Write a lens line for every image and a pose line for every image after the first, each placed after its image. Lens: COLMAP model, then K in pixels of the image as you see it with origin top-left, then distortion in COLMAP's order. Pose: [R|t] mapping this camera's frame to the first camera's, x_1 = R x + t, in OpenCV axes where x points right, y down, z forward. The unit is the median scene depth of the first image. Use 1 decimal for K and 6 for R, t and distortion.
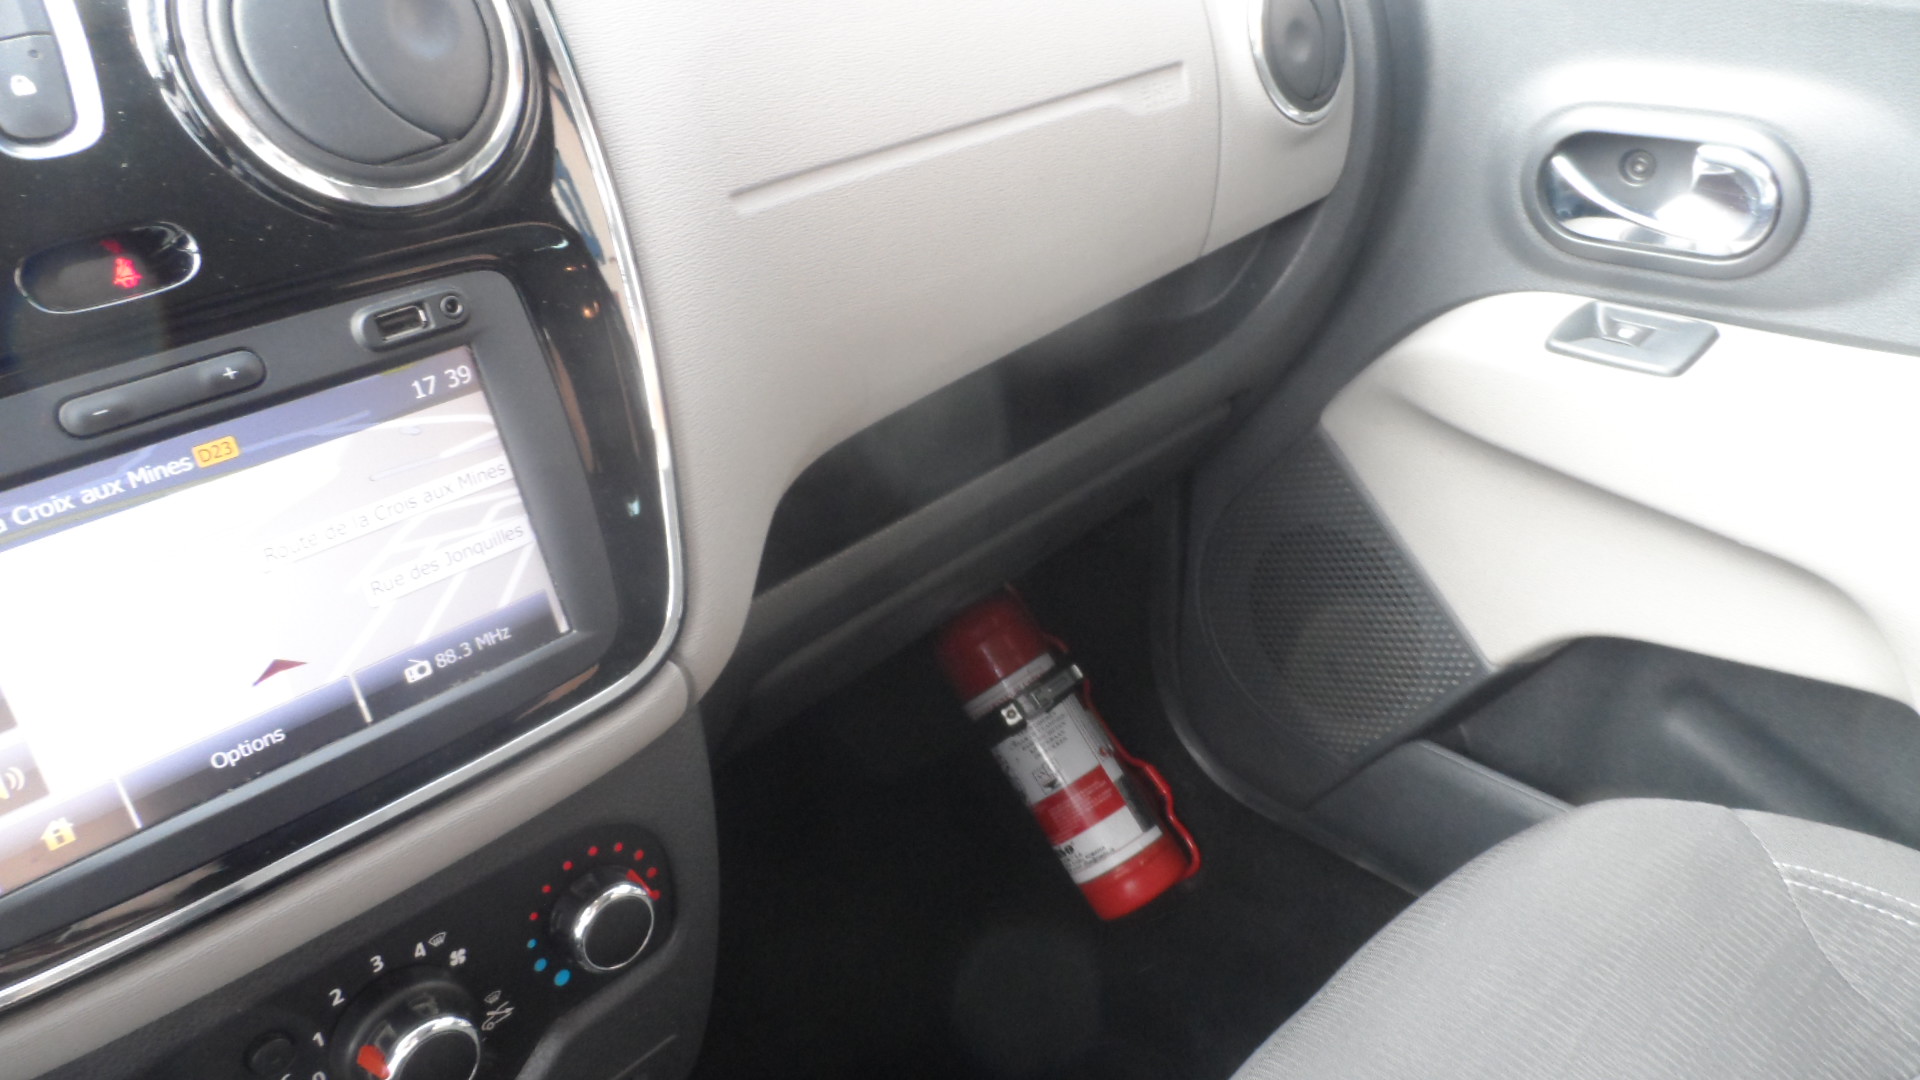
lens RADIAL K [[1483.3, 0, 960.0], [0, 1483.3, 540.0], [0, 0, 1]] dist [0.004506, 0.001093]
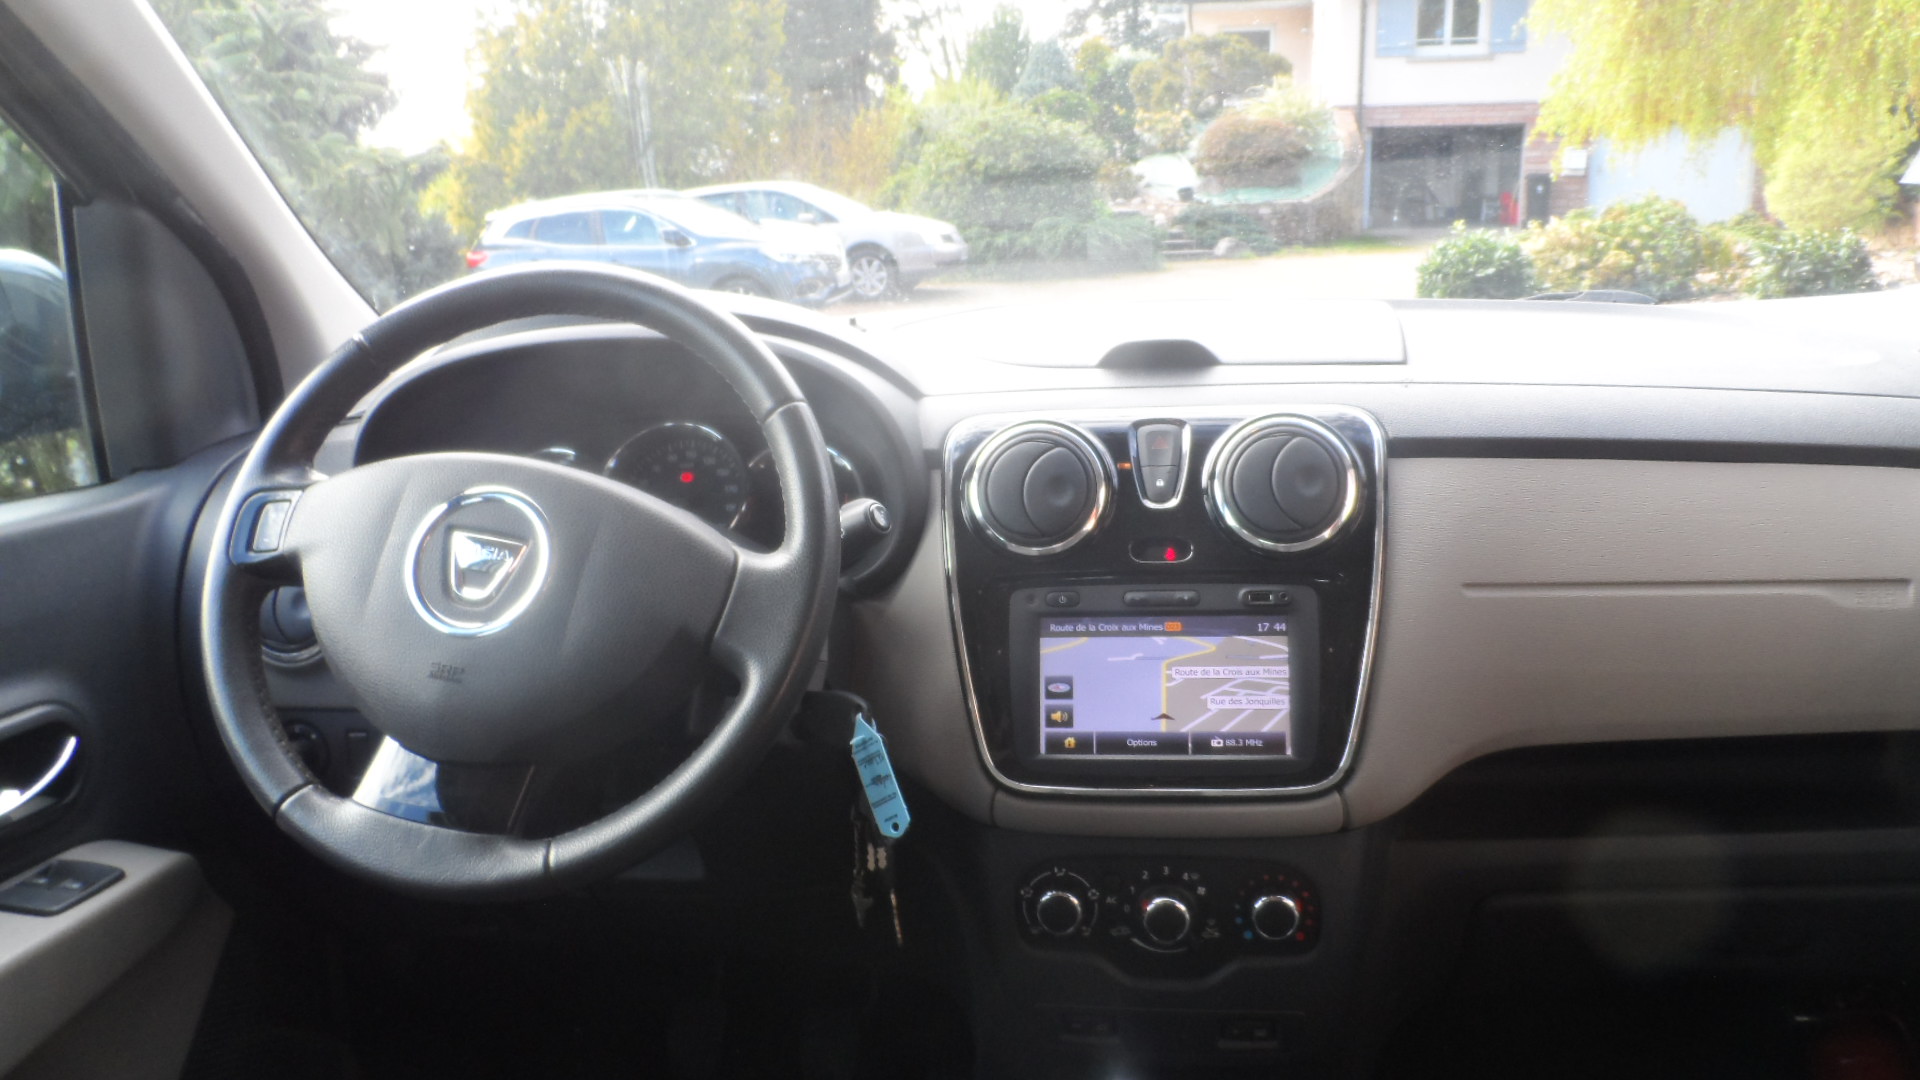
lens RADIAL K [[1483.3, 0, 960.0], [0, 1483.3, 540.0], [0, 0, 1]] dist [0.004506, 0.001093]
pose [[0.649846, 0.184174, -0.737415, 0.989784], [-0.363508, 0.927356, -0.088727, 0.143743], [0.667505, 0.325715, 0.669587, -0.880445]]
